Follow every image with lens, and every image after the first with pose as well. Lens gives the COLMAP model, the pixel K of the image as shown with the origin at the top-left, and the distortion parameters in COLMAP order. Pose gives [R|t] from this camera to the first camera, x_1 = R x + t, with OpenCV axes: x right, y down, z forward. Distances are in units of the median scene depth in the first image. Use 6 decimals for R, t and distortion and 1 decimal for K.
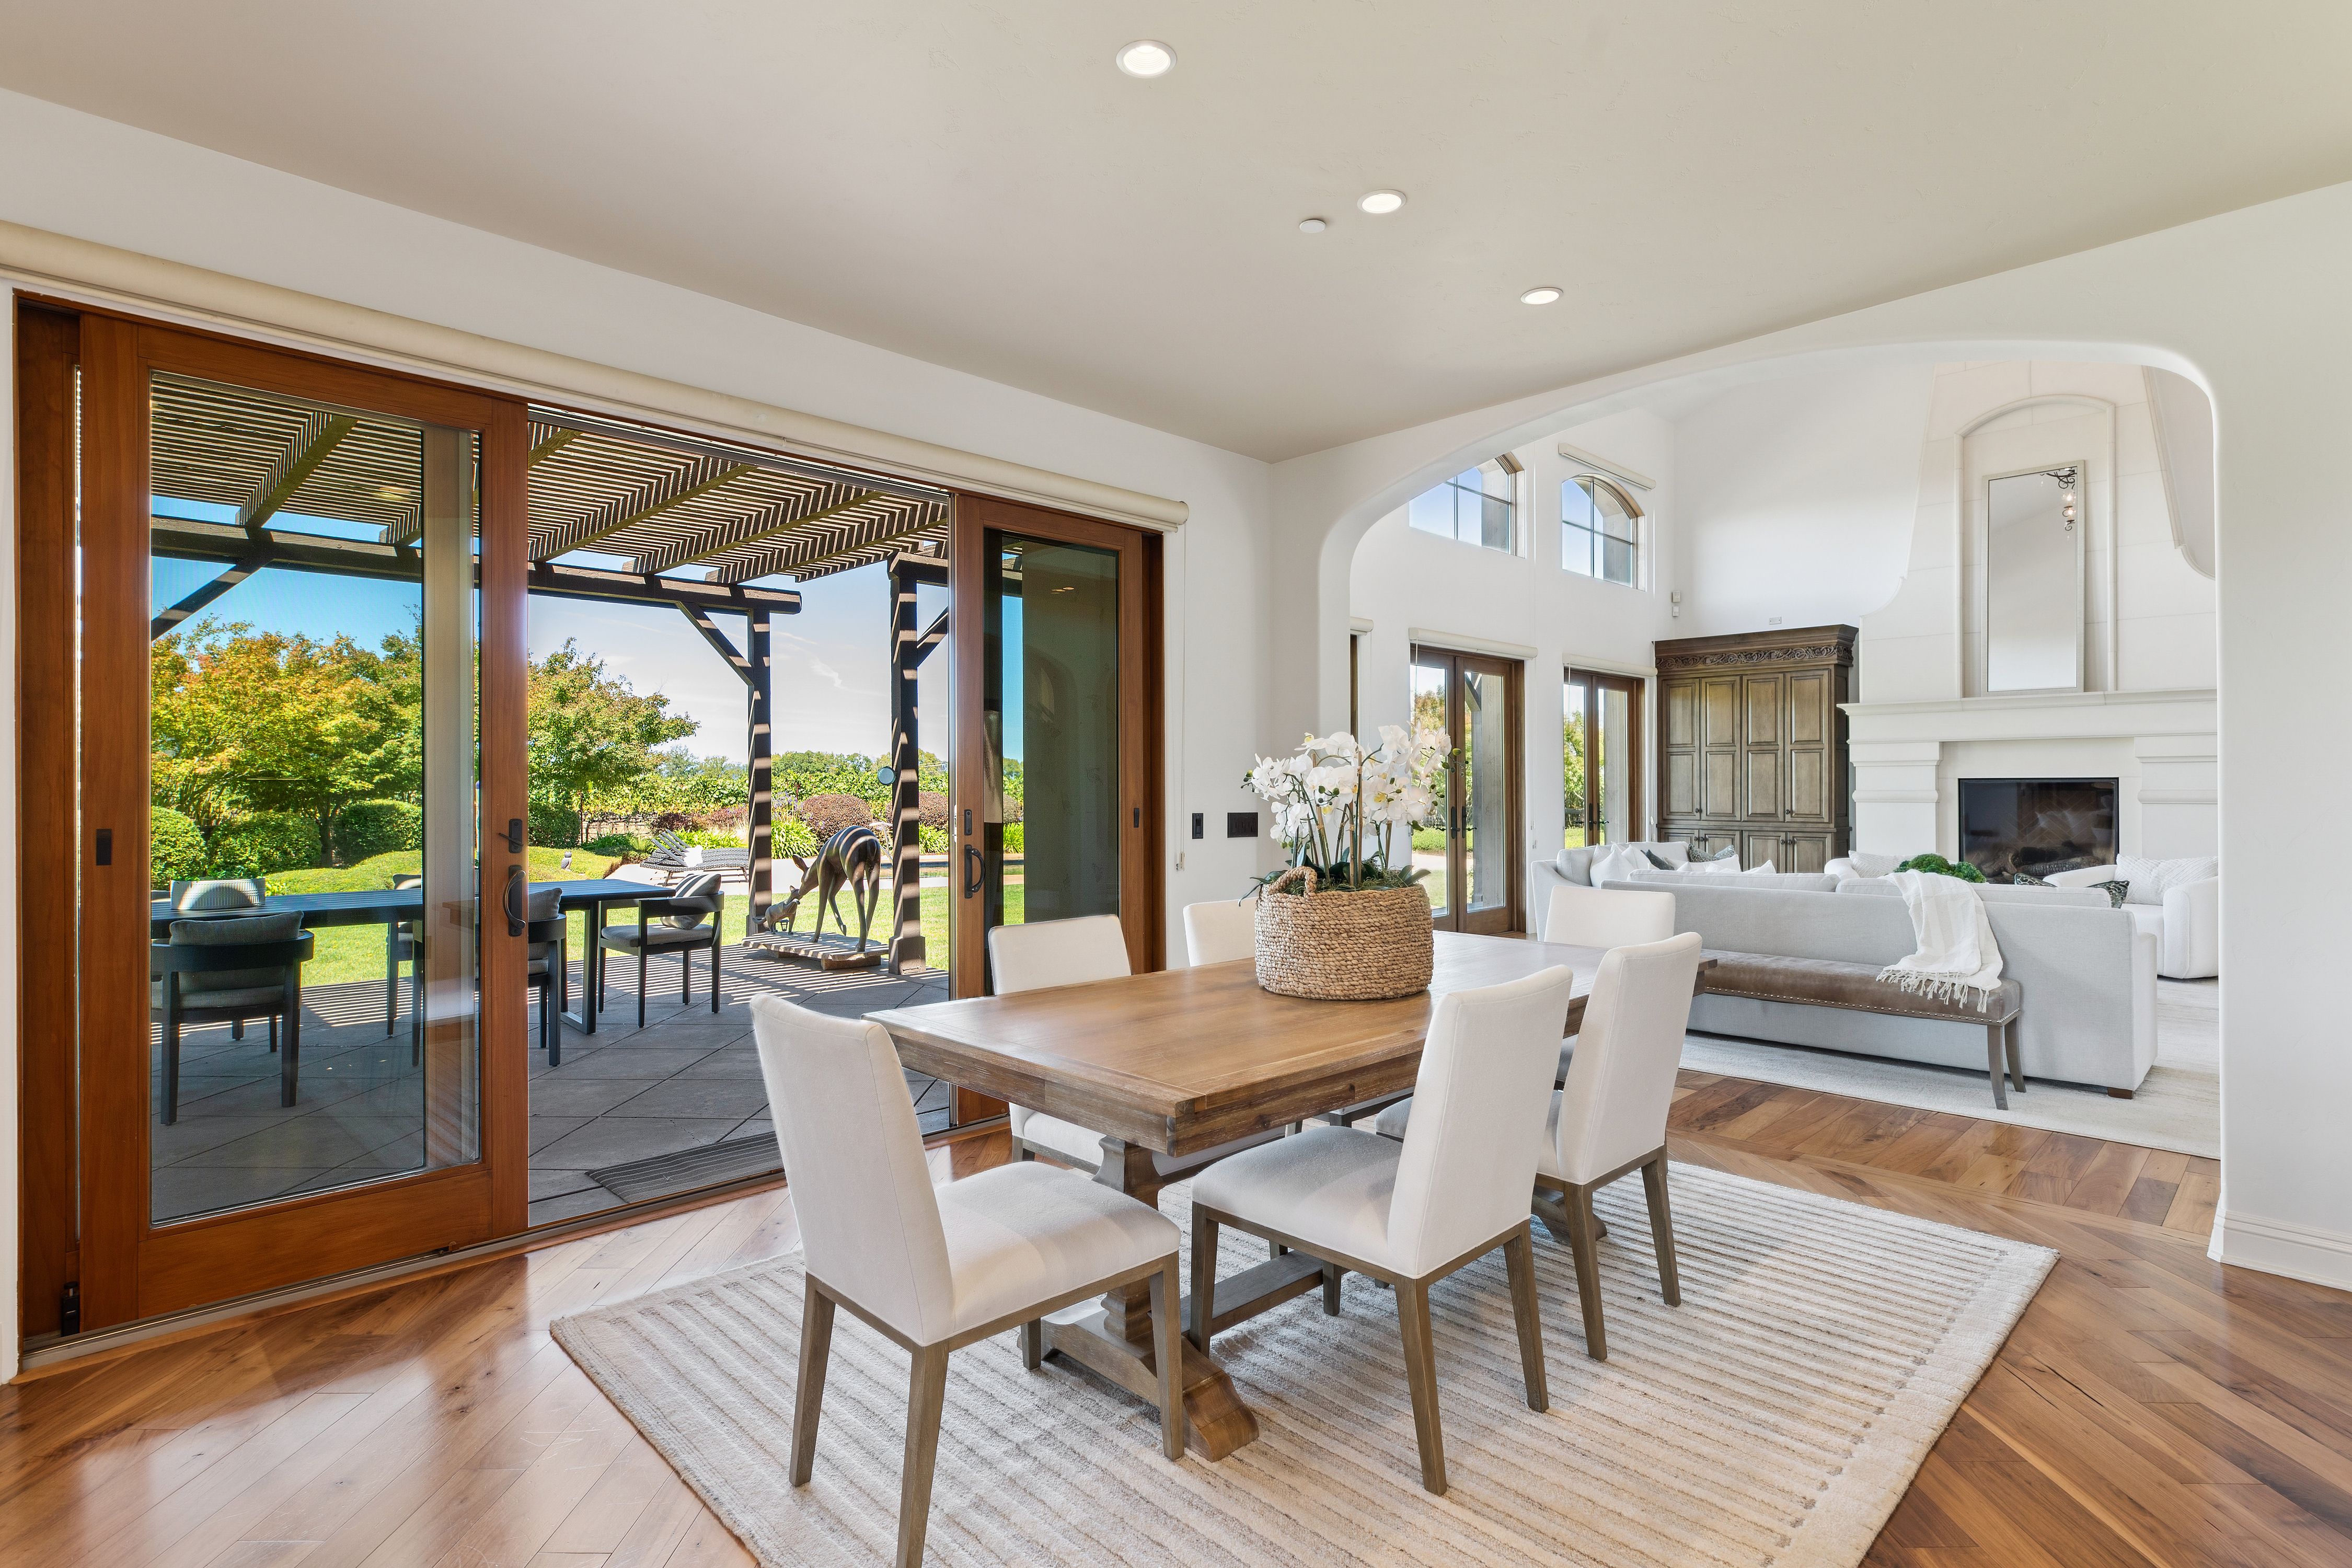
lens RADIAL K [[1166.4, 0, 1171.1], [0, 1166.4, 777.9], [0, 0, 1]] dist [0.001428, 0.000220]
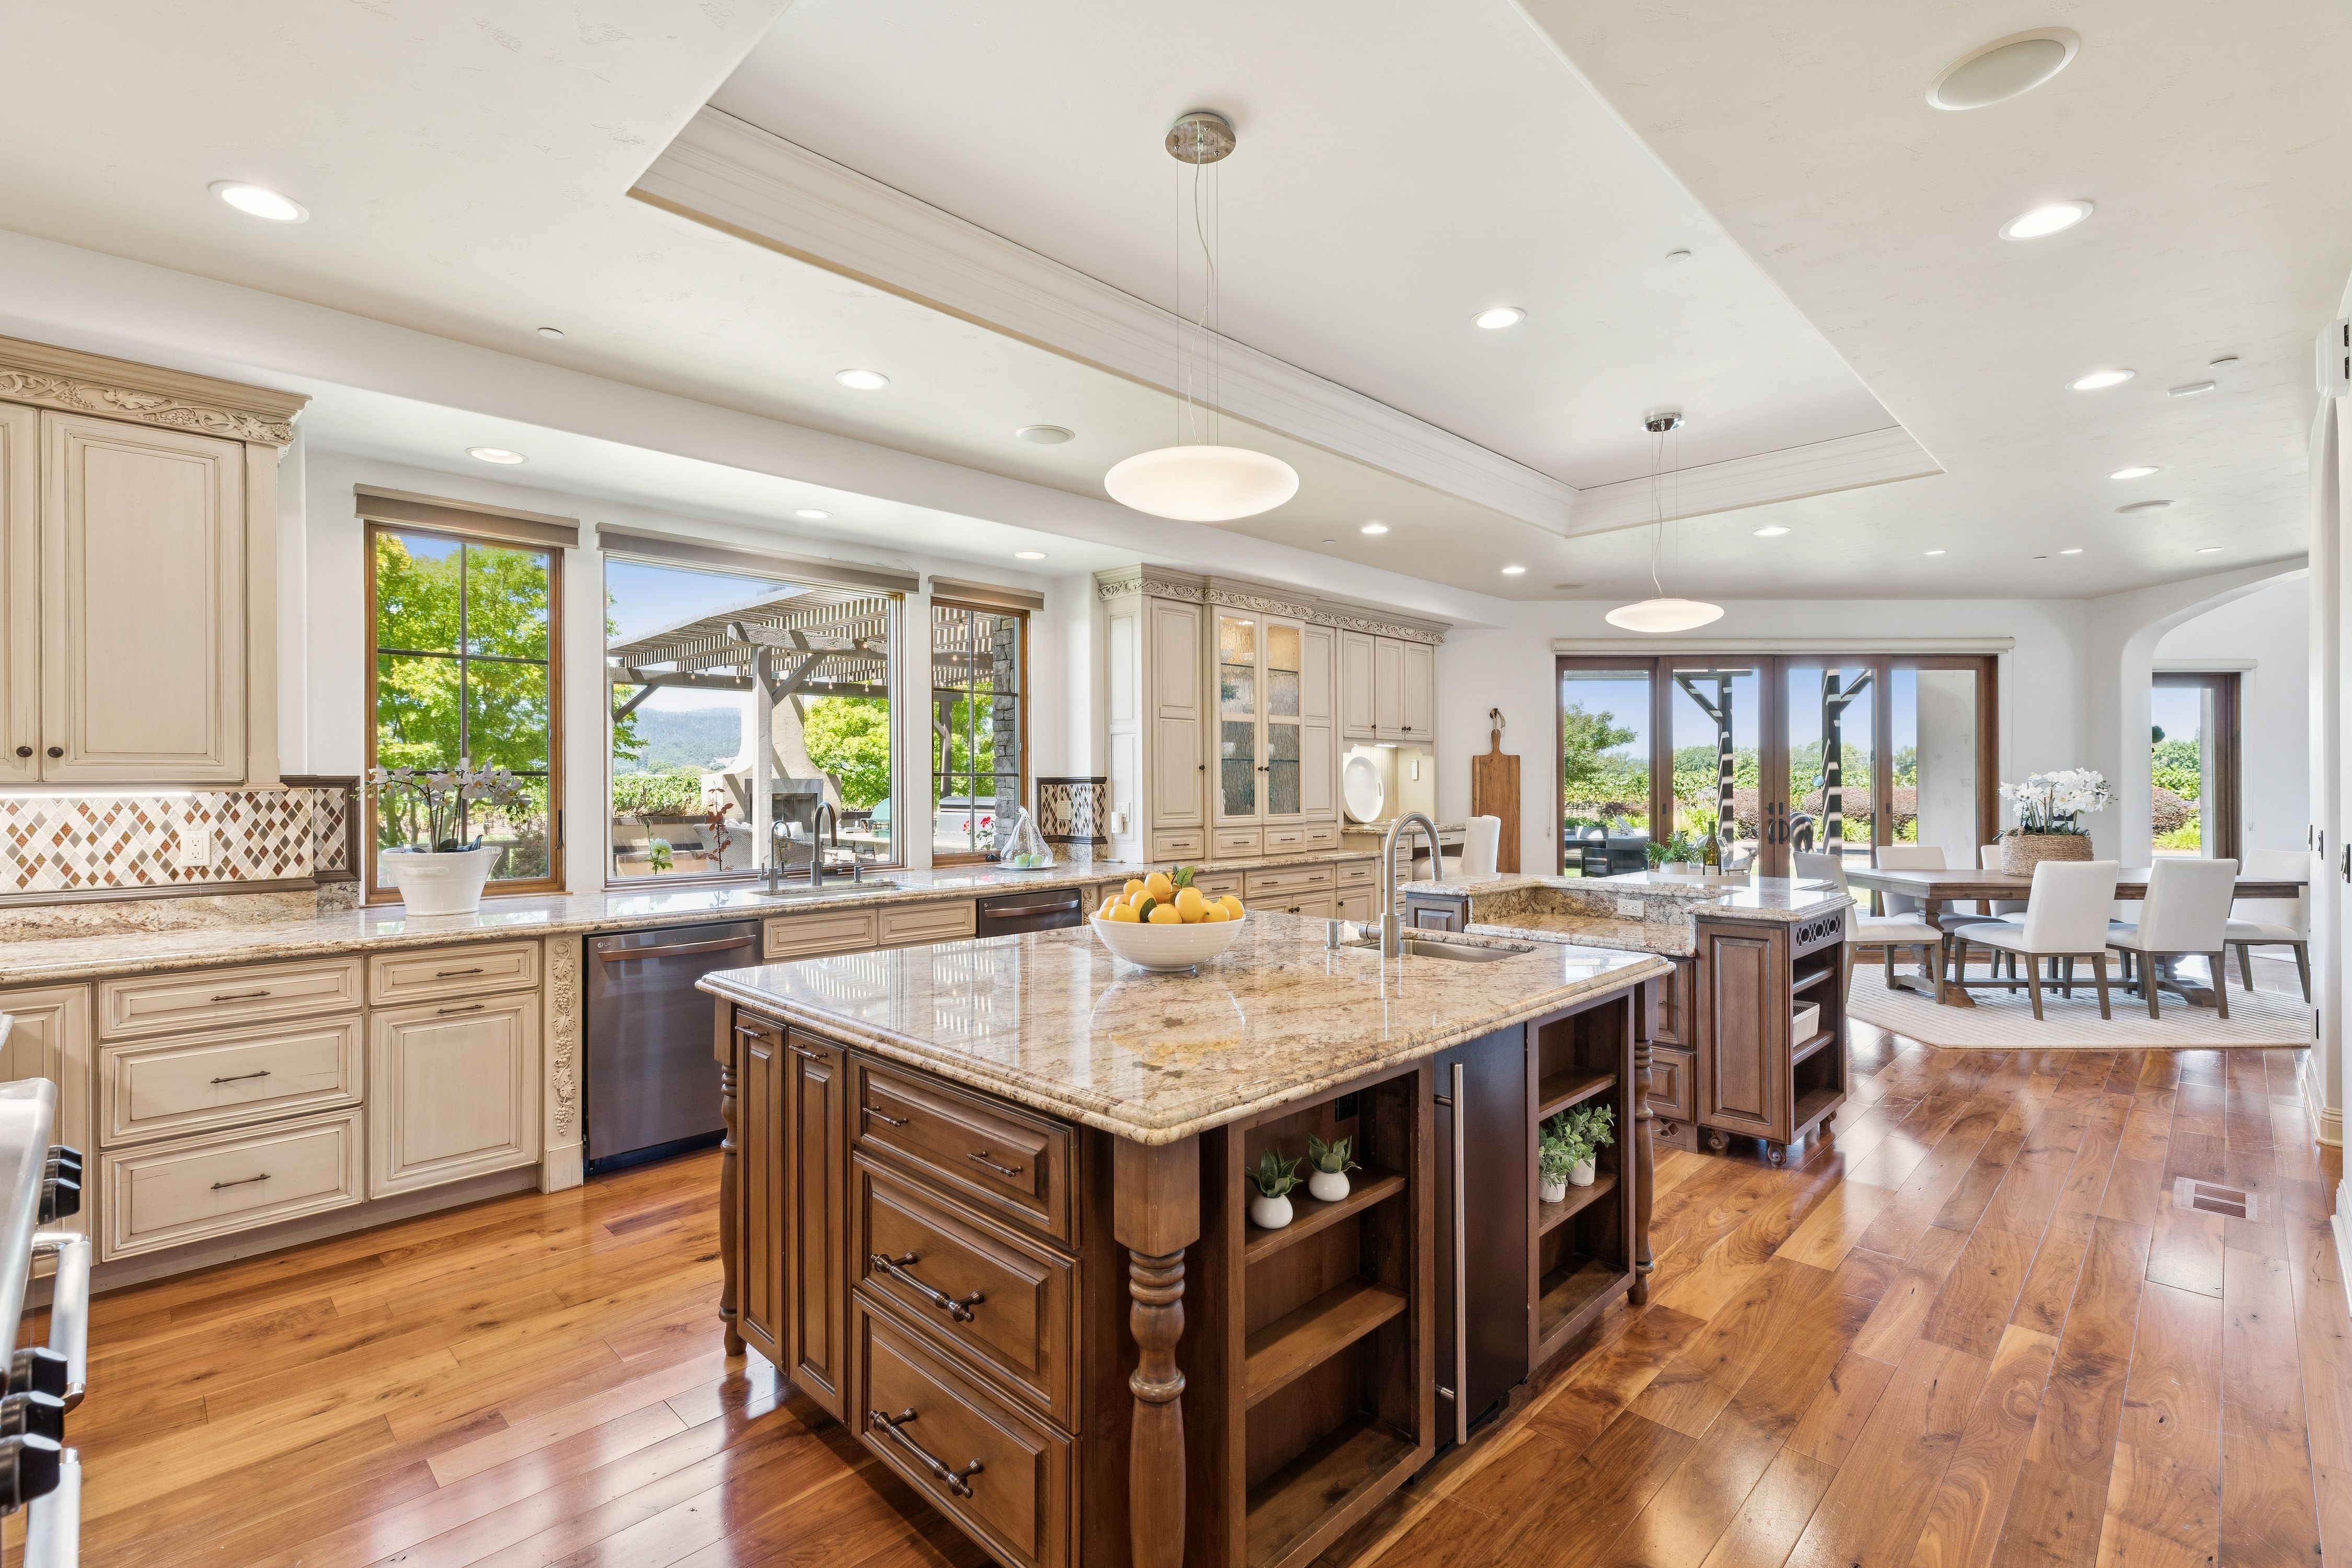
lens RADIAL K [[1055.2, 0, 1159.4], [0, 1055.2, 779.9], [0, 0, 1]] dist [0.010377, -0.000018]
pose [[0.709009, -0.002330, -0.705196, 0.112090], [0.008285, 0.999953, 0.005026, -0.014071], [0.705151, -0.009406, 0.708995, -0.525704]]
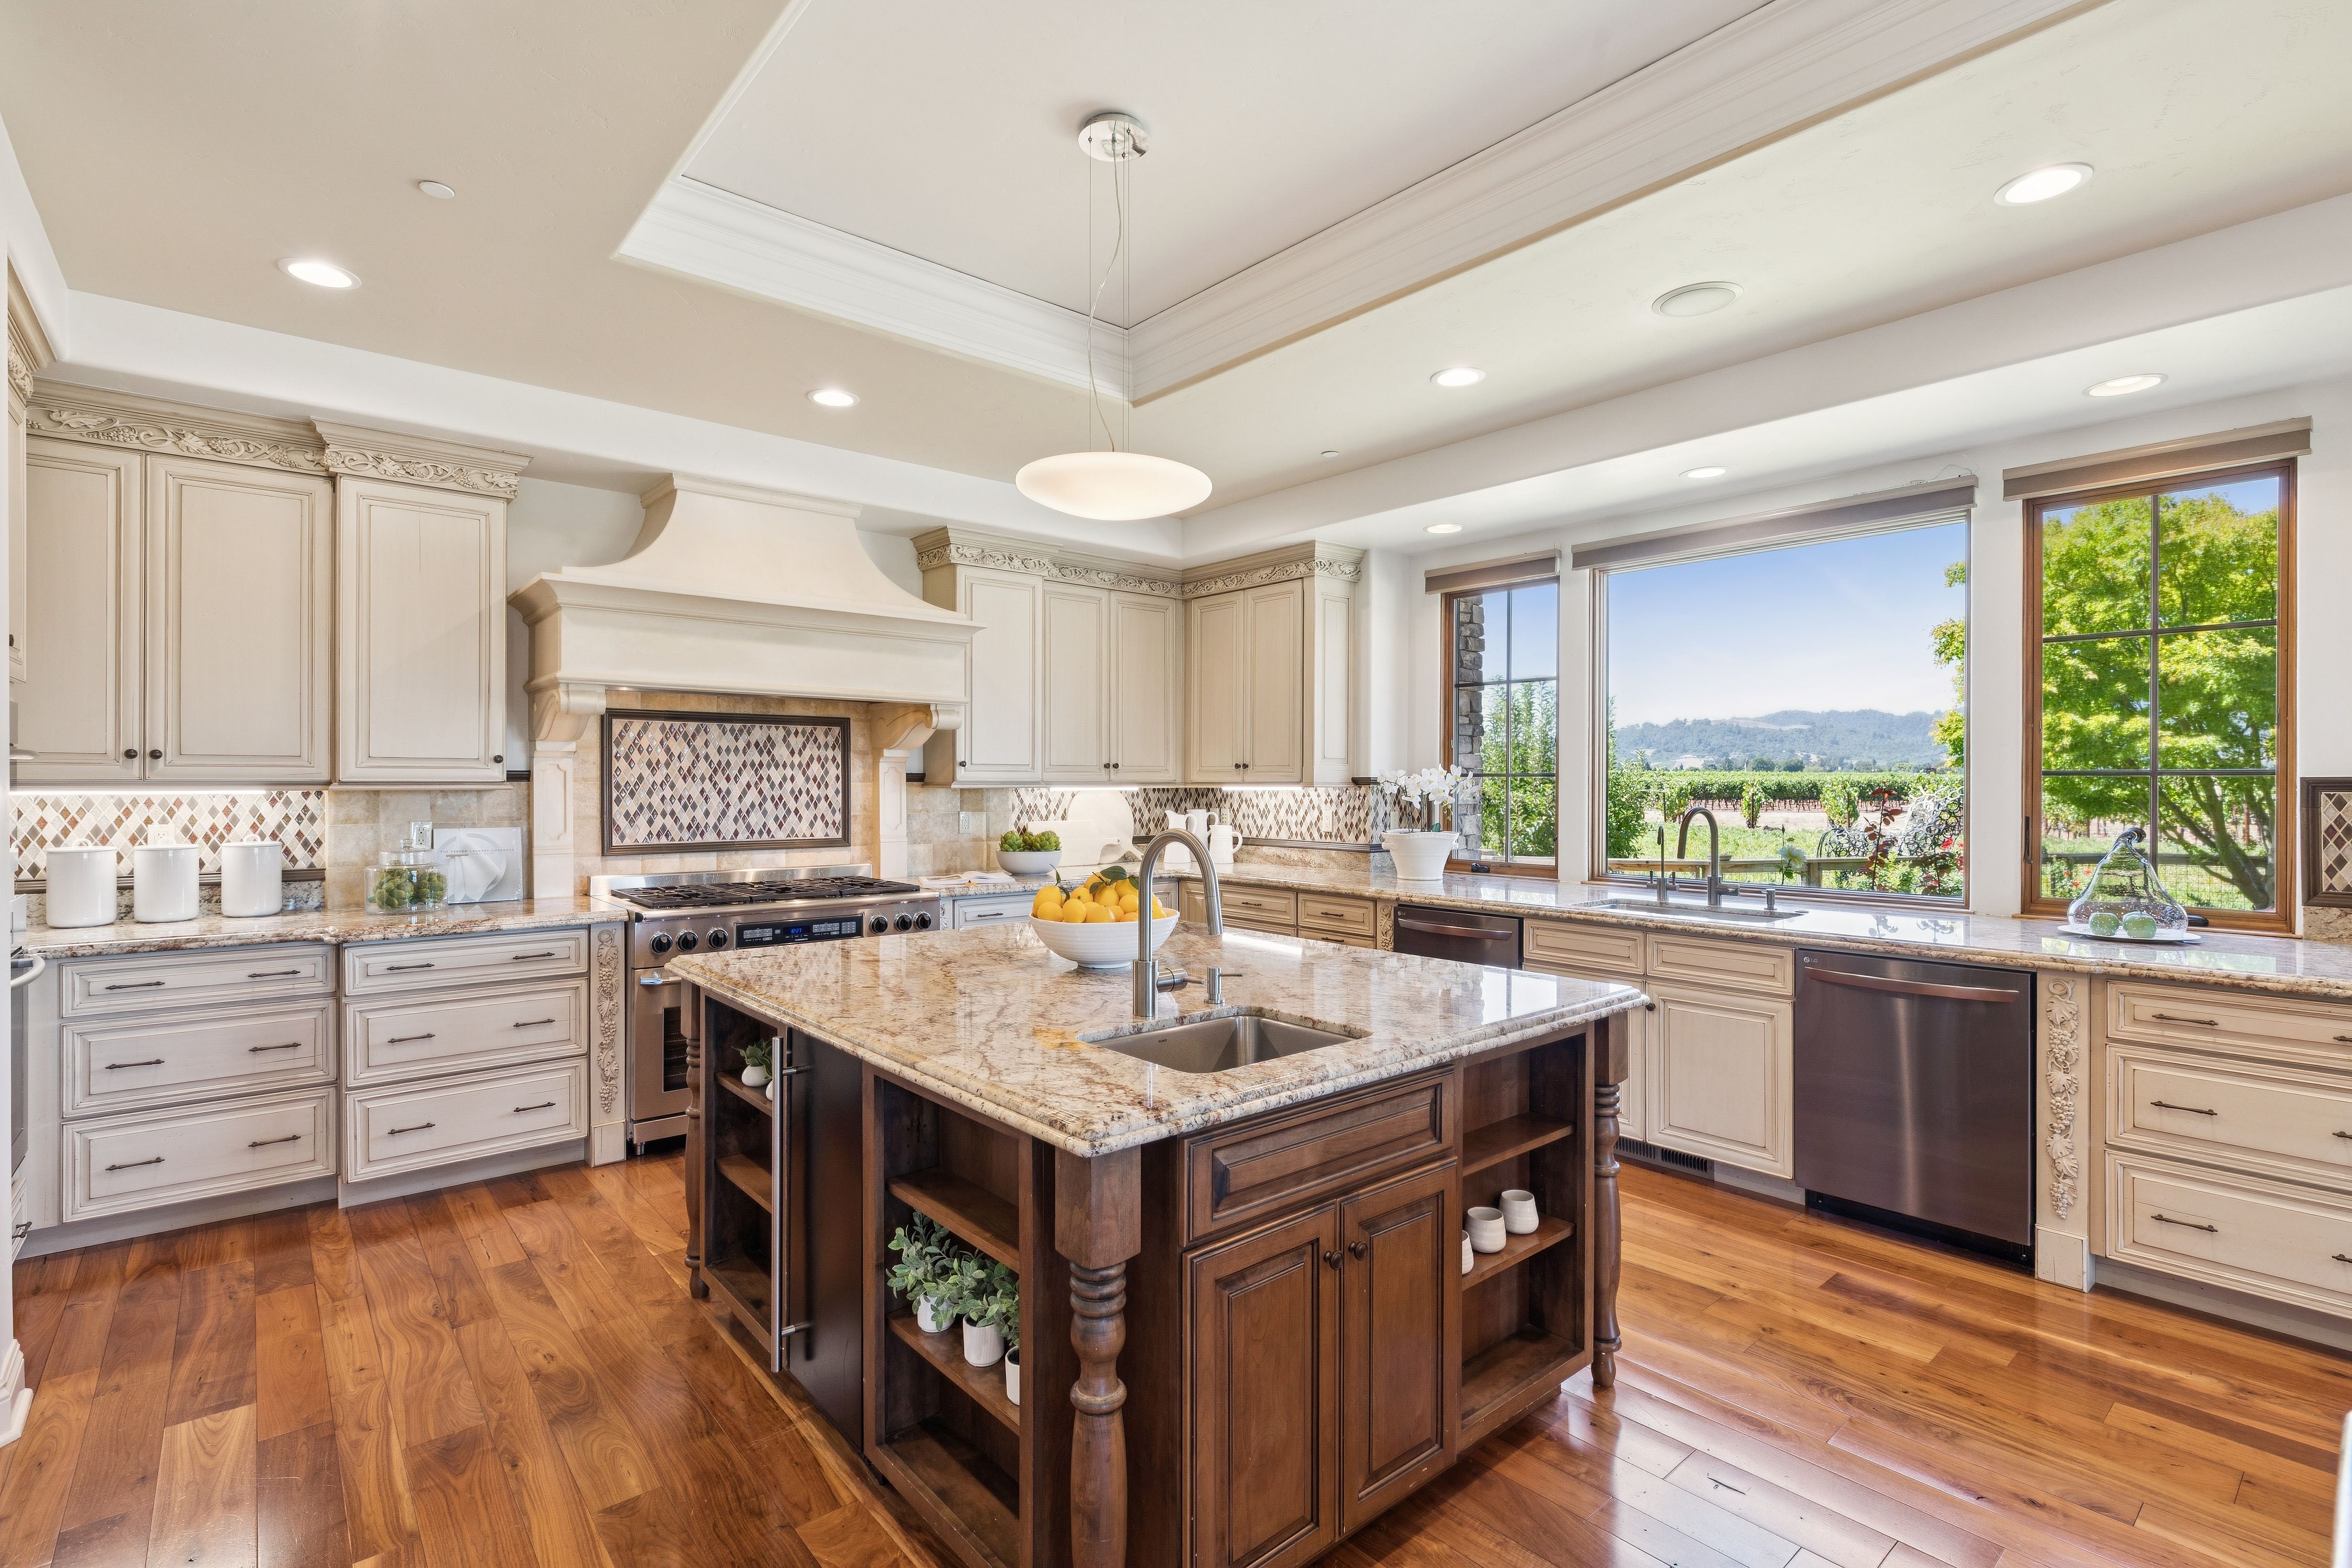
lens RADIAL K [[1092.7, 0, 1168.7], [0, 1092.7, 785.1], [0, 0, 1]] dist [-0.001105, 0.000246]
pose [[-0.758494, 0.001302, -0.651679, 0.099520], [0.004402, 0.999985, -0.003125, -0.011057], [0.651665, -0.005239, -0.758489, -0.139386]]
